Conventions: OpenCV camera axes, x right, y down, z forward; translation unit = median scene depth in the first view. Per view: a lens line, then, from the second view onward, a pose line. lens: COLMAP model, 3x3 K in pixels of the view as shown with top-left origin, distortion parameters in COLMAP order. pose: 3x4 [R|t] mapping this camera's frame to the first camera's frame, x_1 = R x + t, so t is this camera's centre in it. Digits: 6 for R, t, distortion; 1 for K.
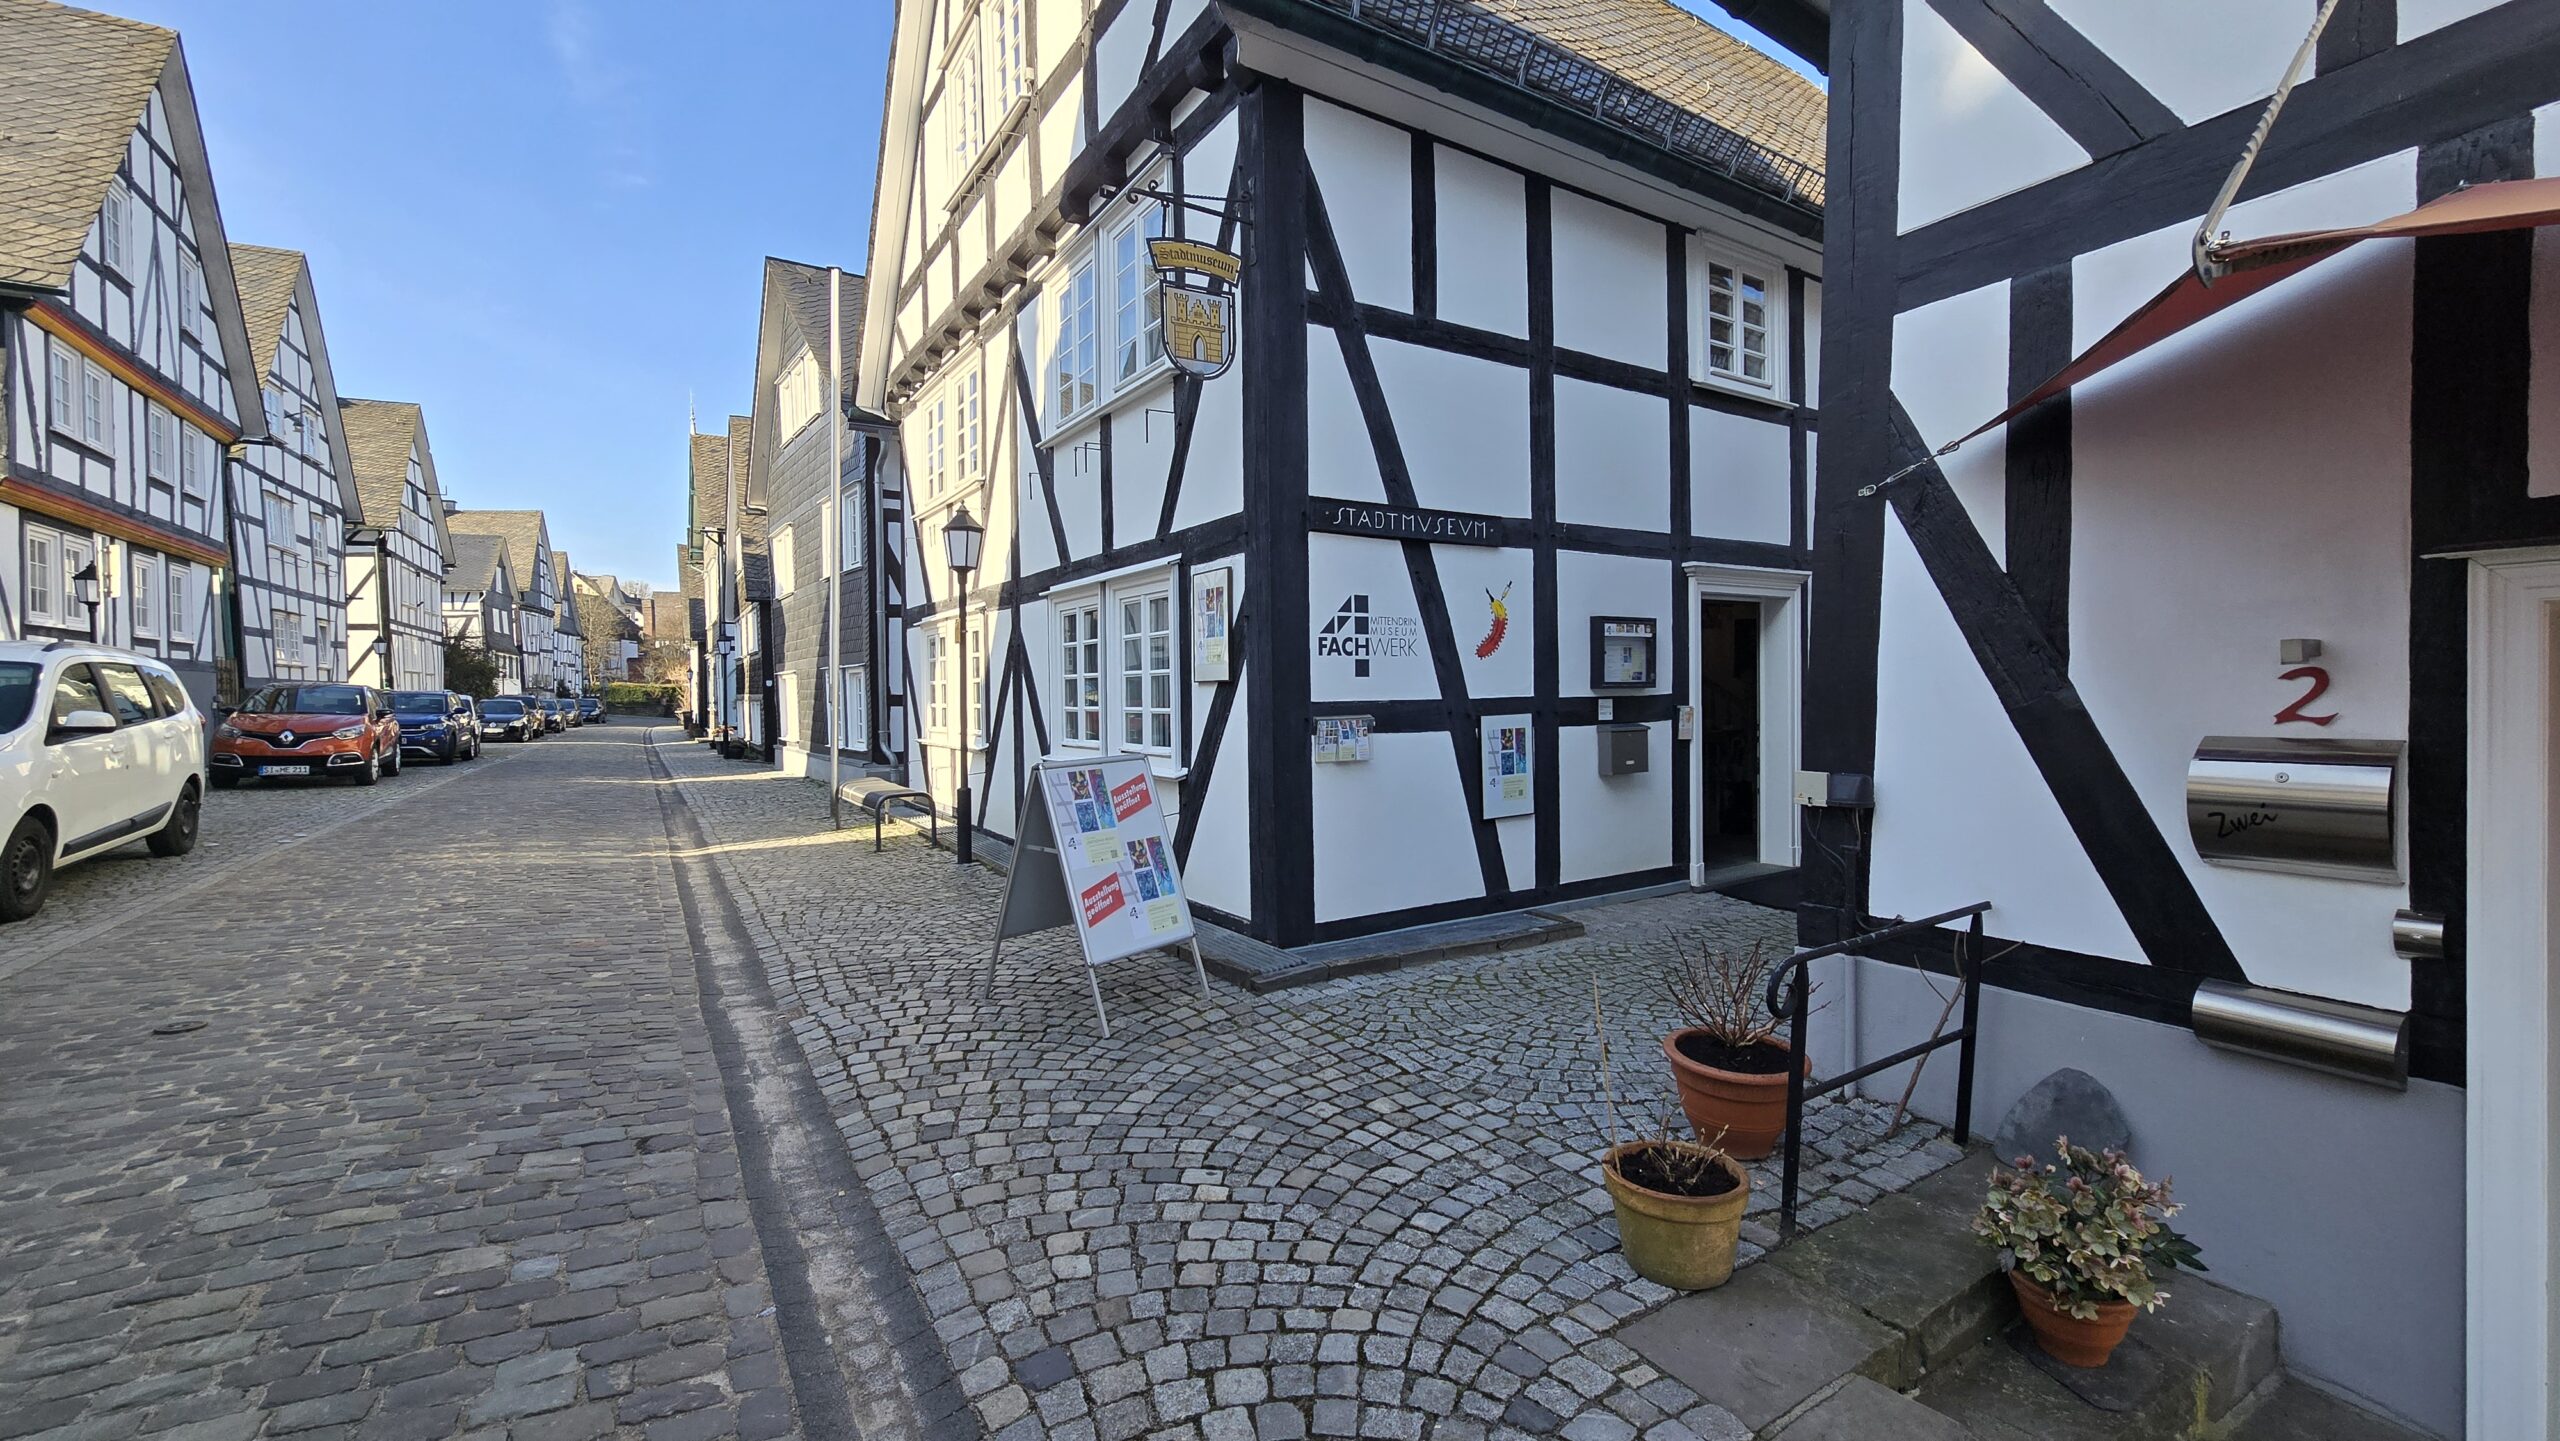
lens RADIAL K [[1054.3, 0, 1268.9], [0, 1054.3, 710.8], [0, 0, 1]] dist [-0.004279, 0.000995]
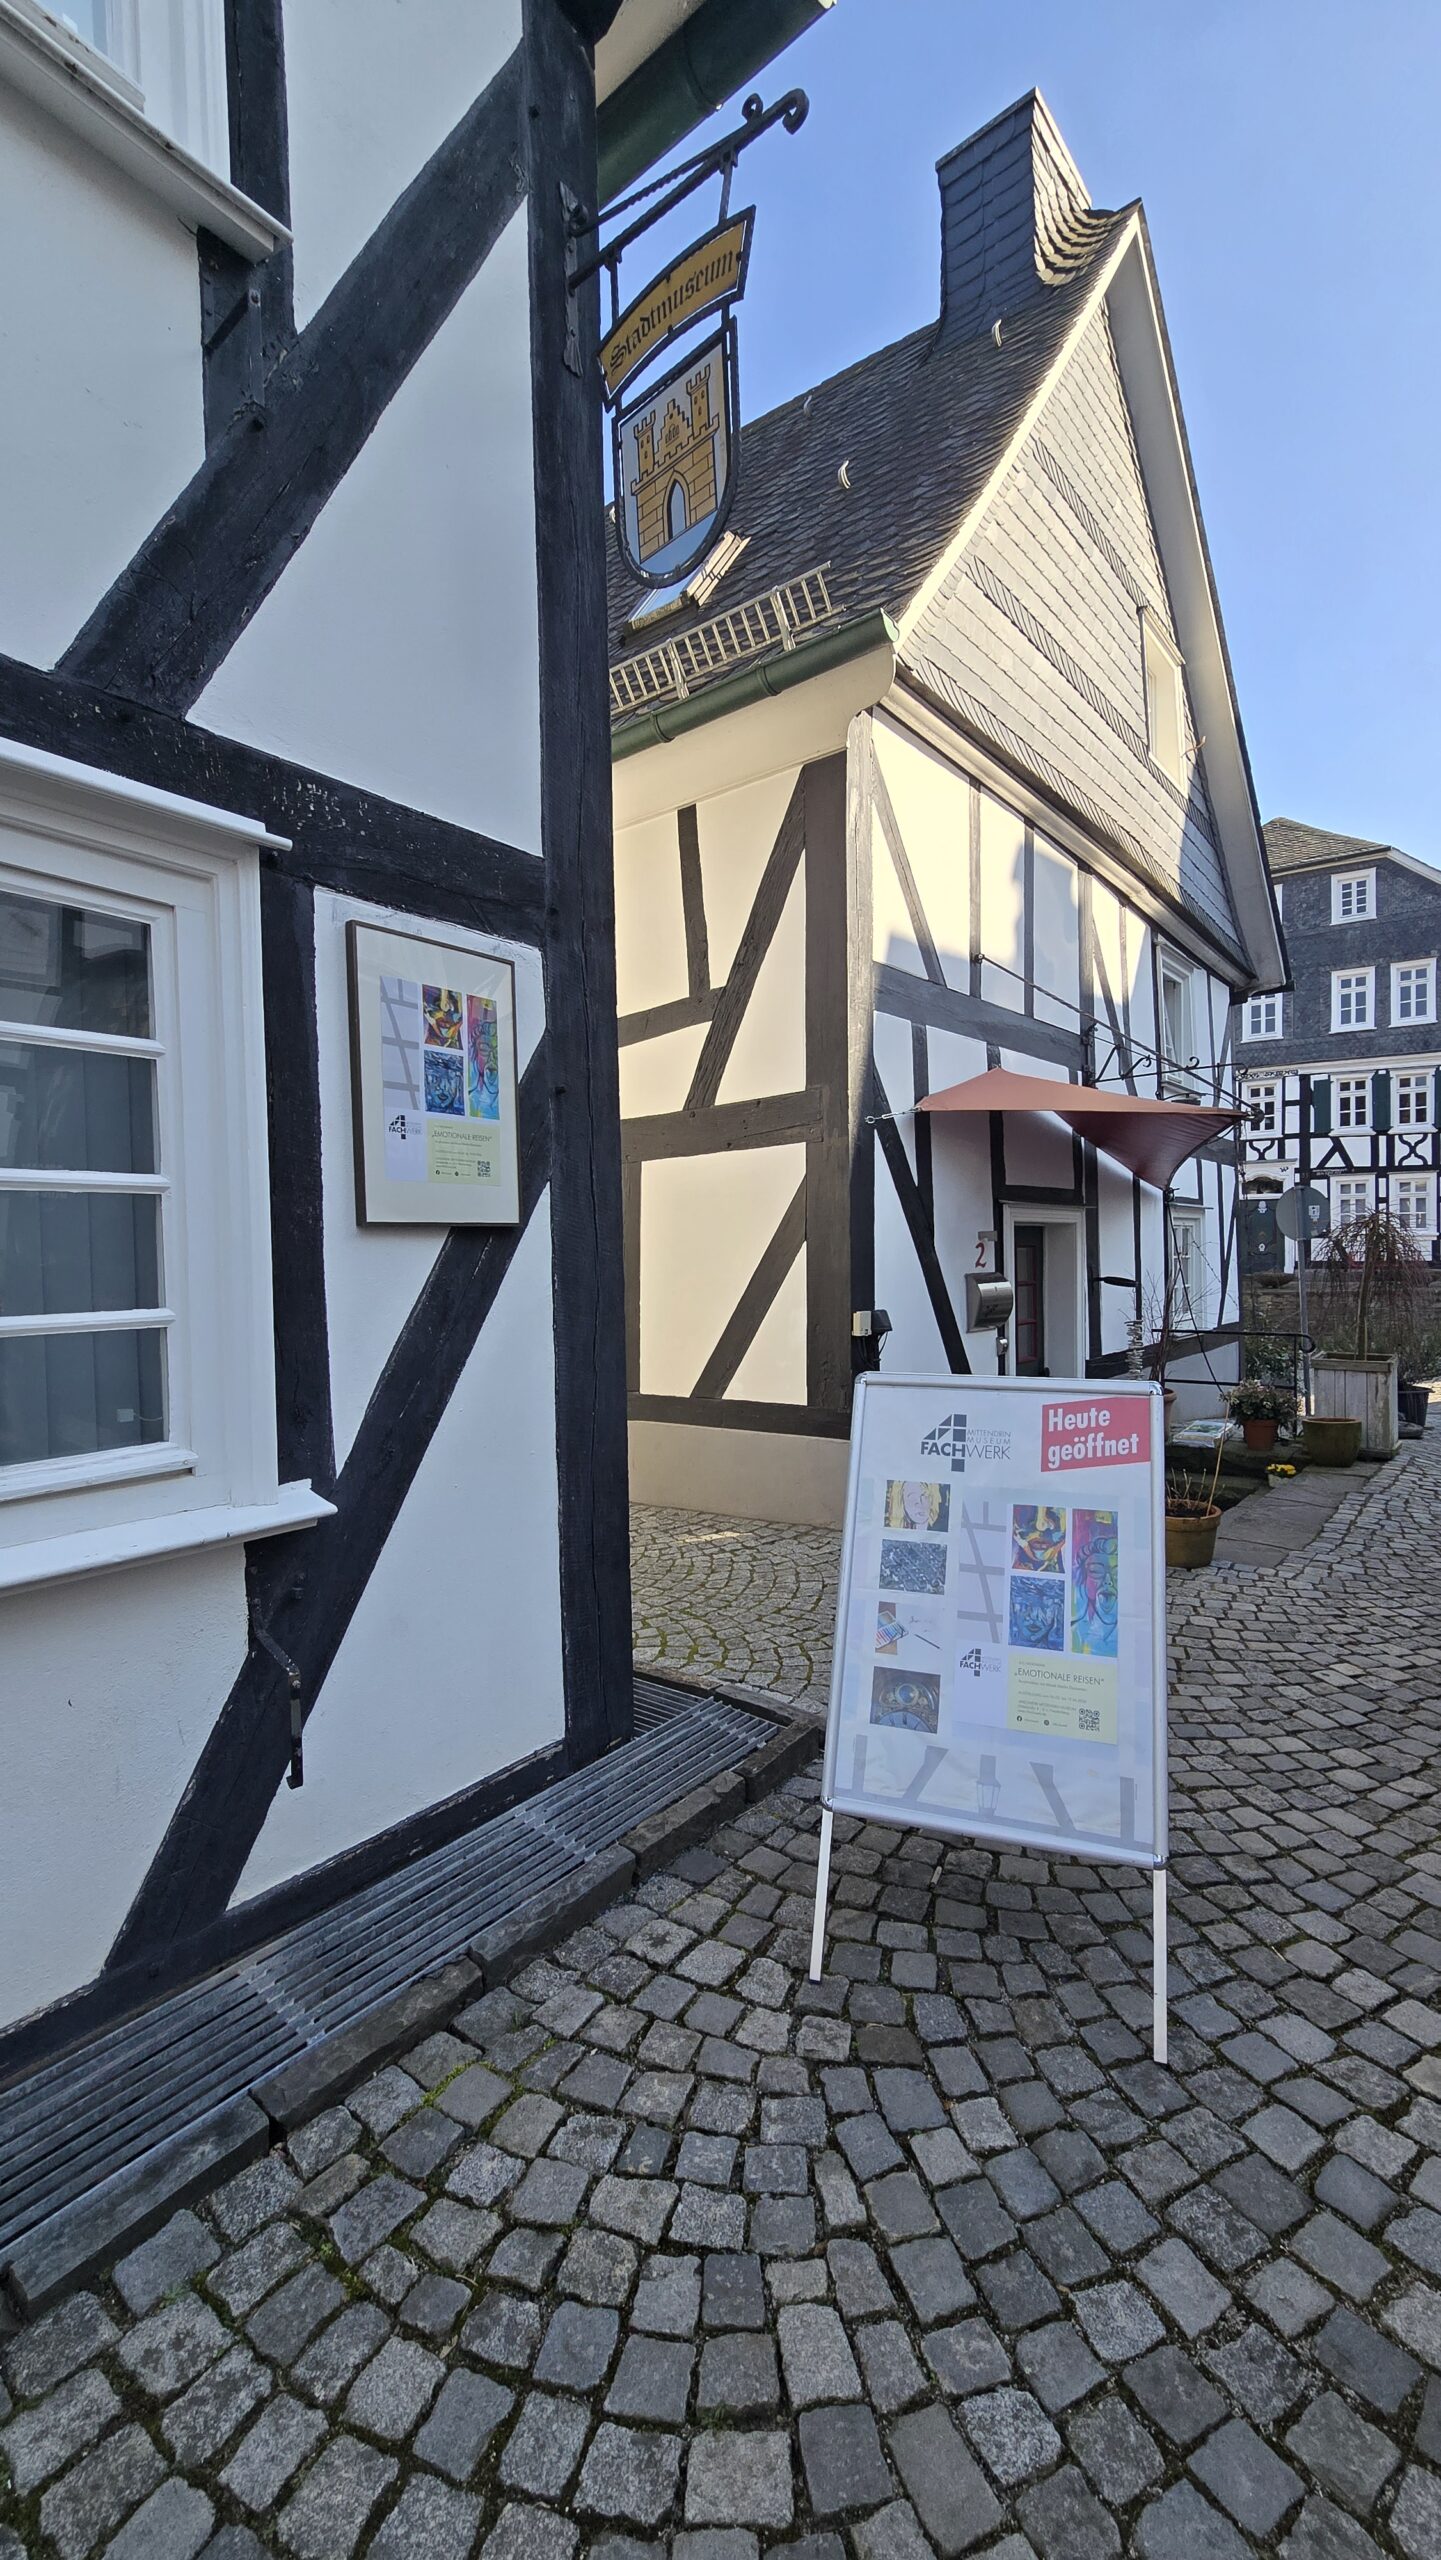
lens RADIAL K [[1054.3, 0, 739.9], [0, 1054.3, 1288.3], [0, 0, 1]] dist [-0.004279, 0.000995]
pose [[-0.355297, -0.008940, 0.934711, -0.779887], [0.043011, 0.998739, 0.025901, -0.017504], [-0.933763, 0.049406, -0.354465, 1.753603]]
